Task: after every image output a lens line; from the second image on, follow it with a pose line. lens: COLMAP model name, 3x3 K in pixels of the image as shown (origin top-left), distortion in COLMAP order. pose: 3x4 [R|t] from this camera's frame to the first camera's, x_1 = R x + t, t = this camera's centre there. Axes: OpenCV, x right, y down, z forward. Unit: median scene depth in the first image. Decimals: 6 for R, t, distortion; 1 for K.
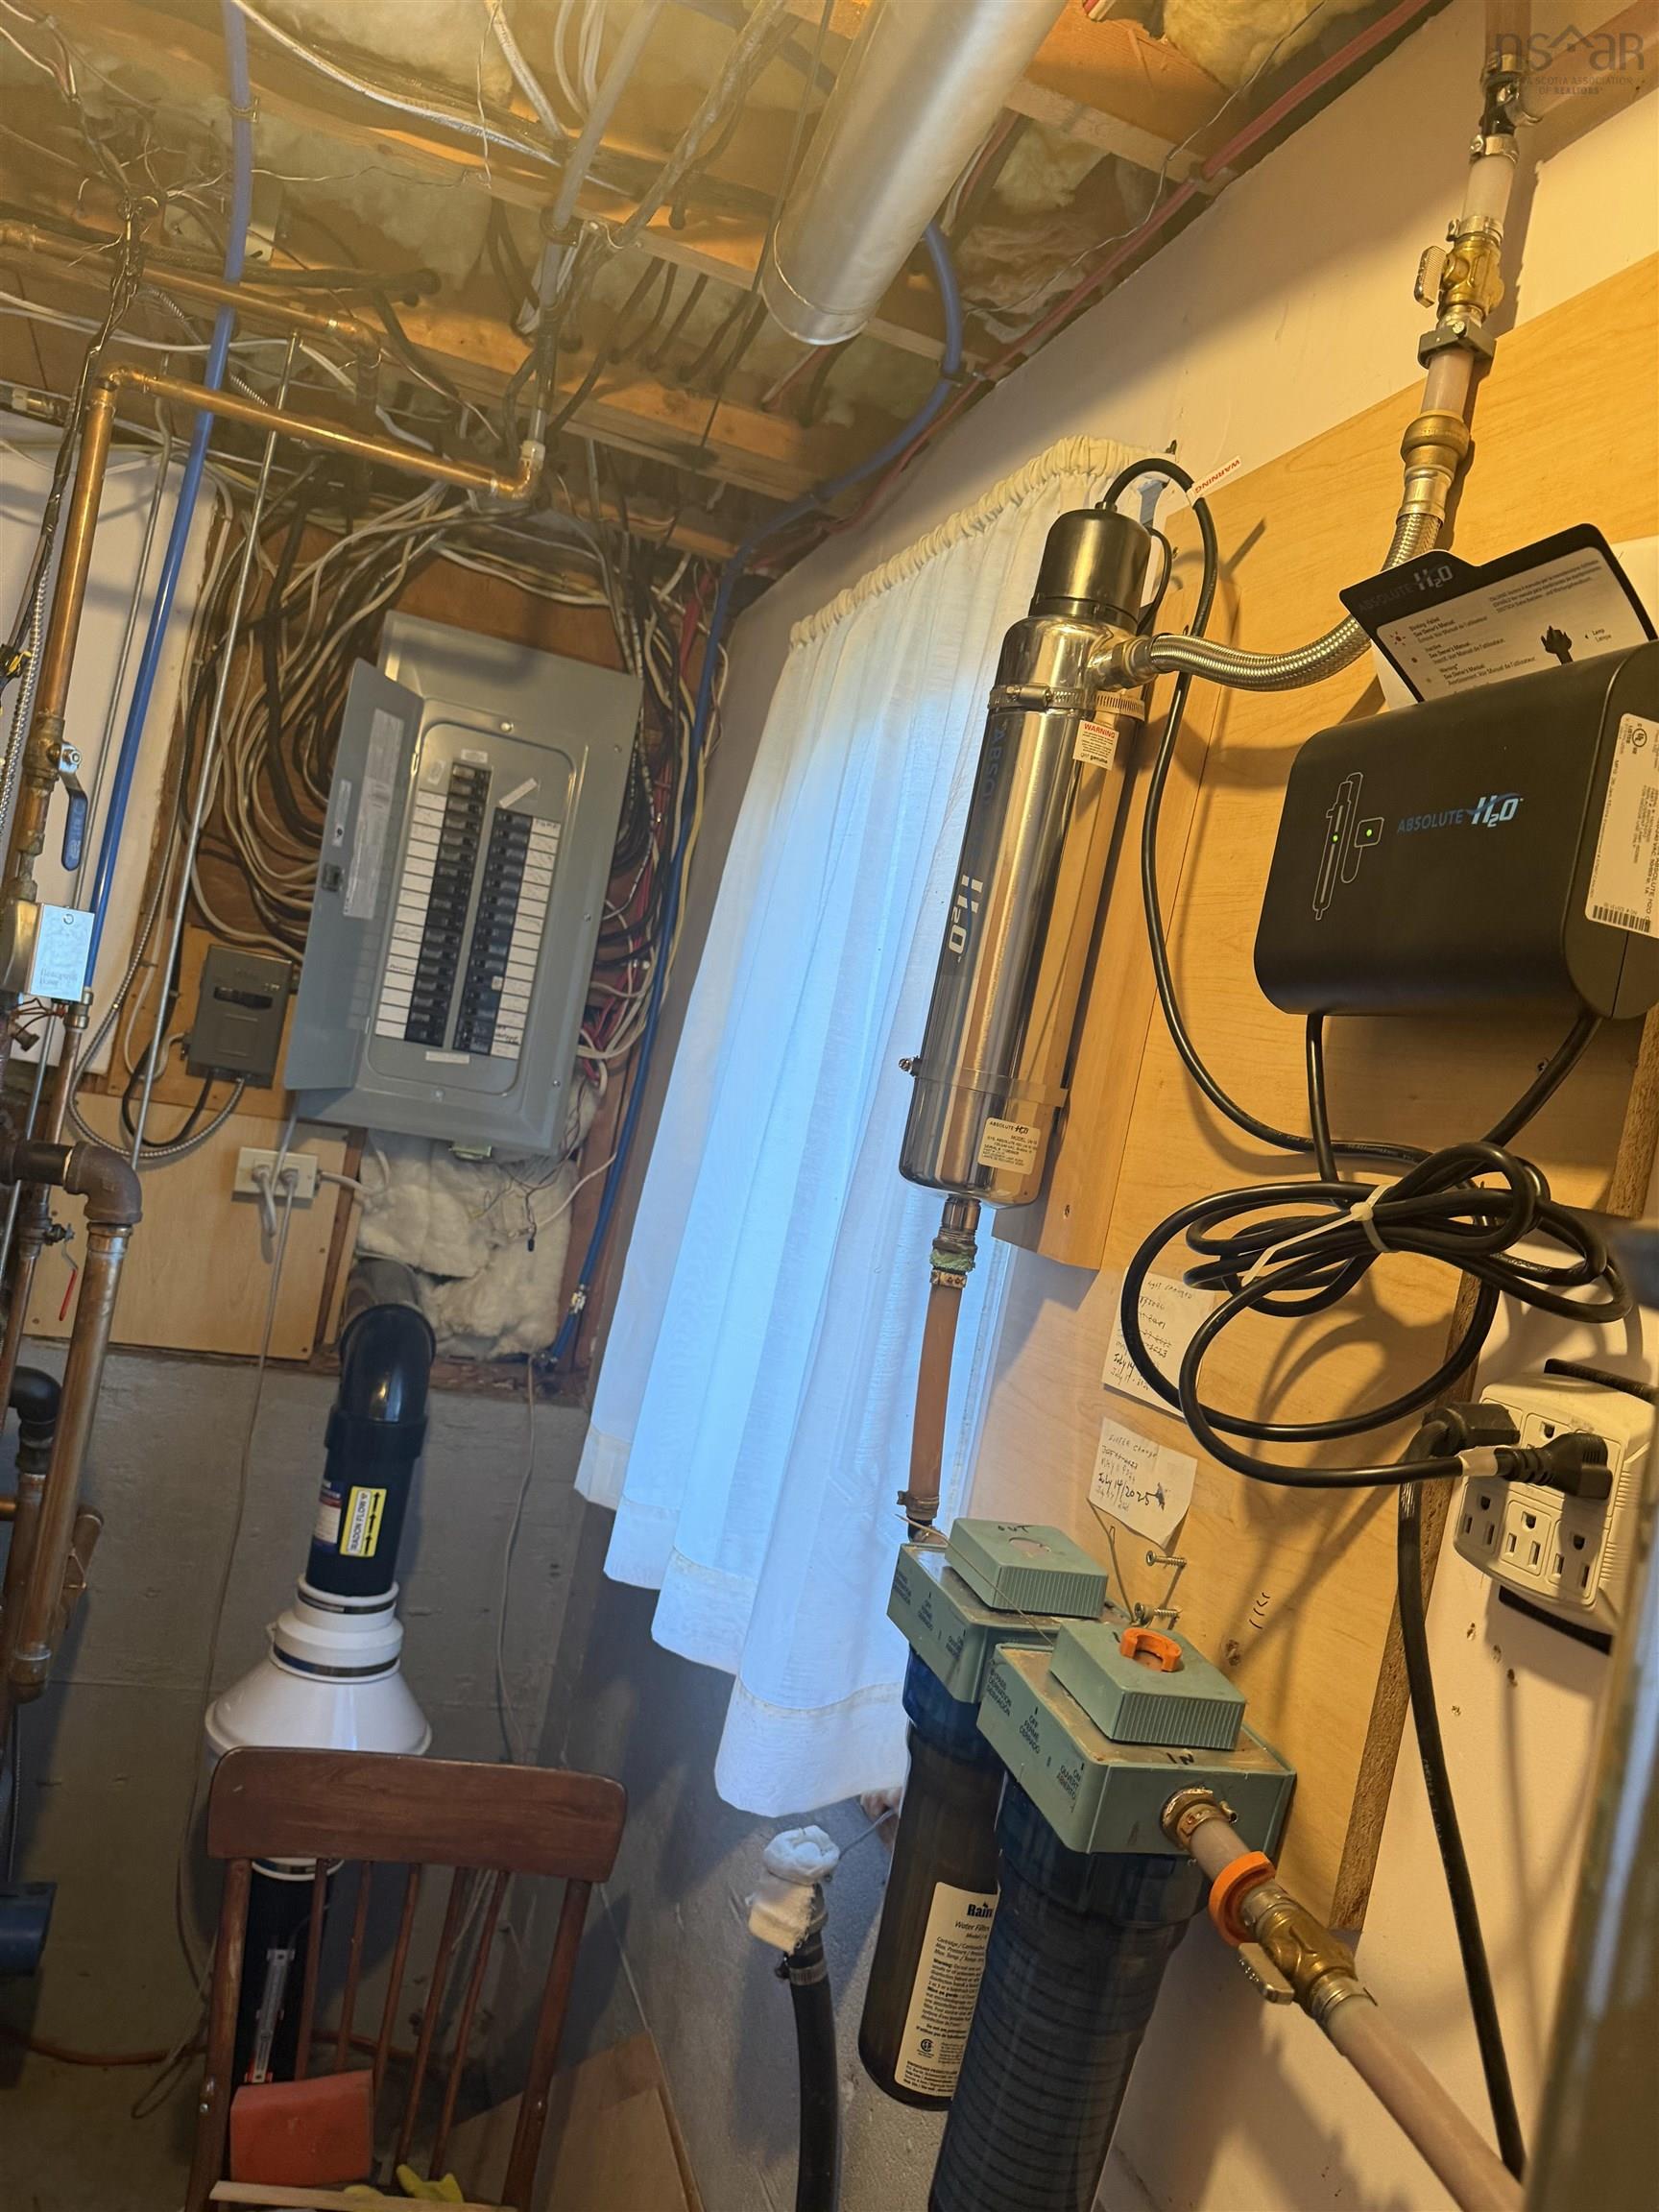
lens RADIAL K [[1525.9, 0, 824.2], [0, 1525.9, 1095.7], [0, 0, 1]] dist [0.047799, -0.069200]
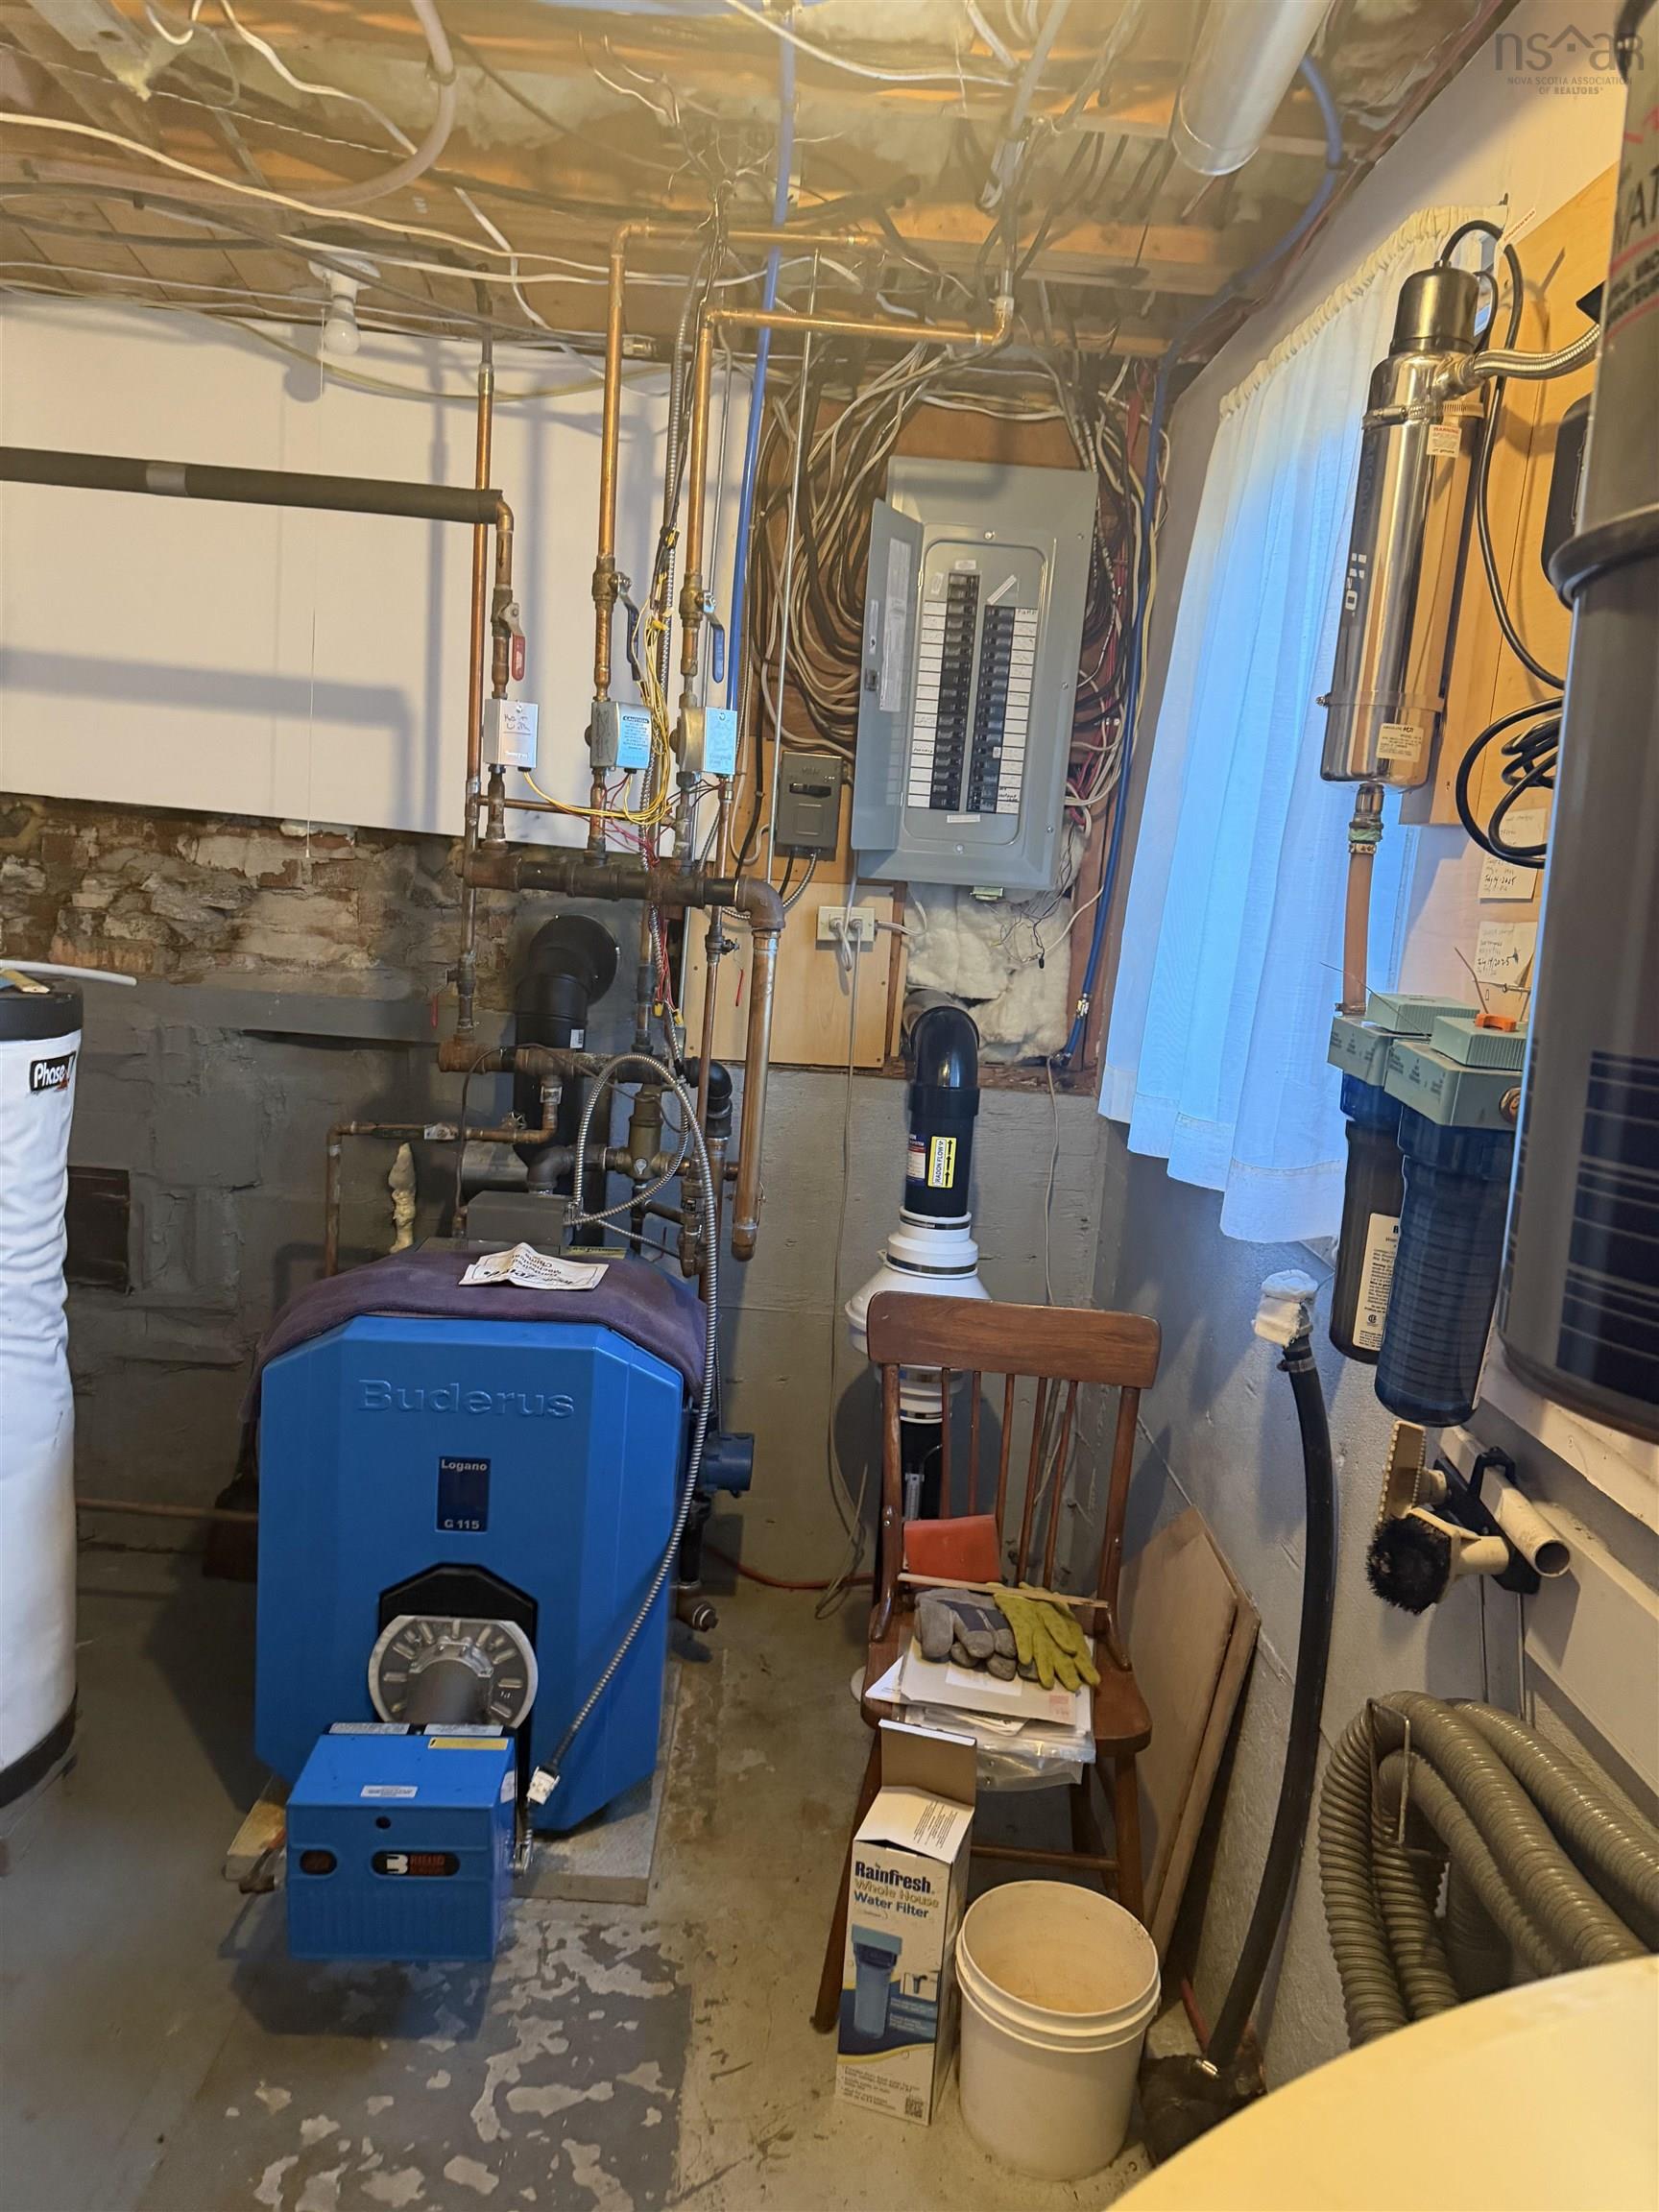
lens RADIAL K [[1518.2, 0, 829.5], [0, 1518.2, 1106.0], [0, 0, 1]] dist [0.084109, -0.123475]
pose [[0.950920, -0.070051, -0.301403, 0.012932], [0.103009, 0.990146, 0.094866, 0.101691], [0.291787, -0.121257, 0.948766, -0.322635]]
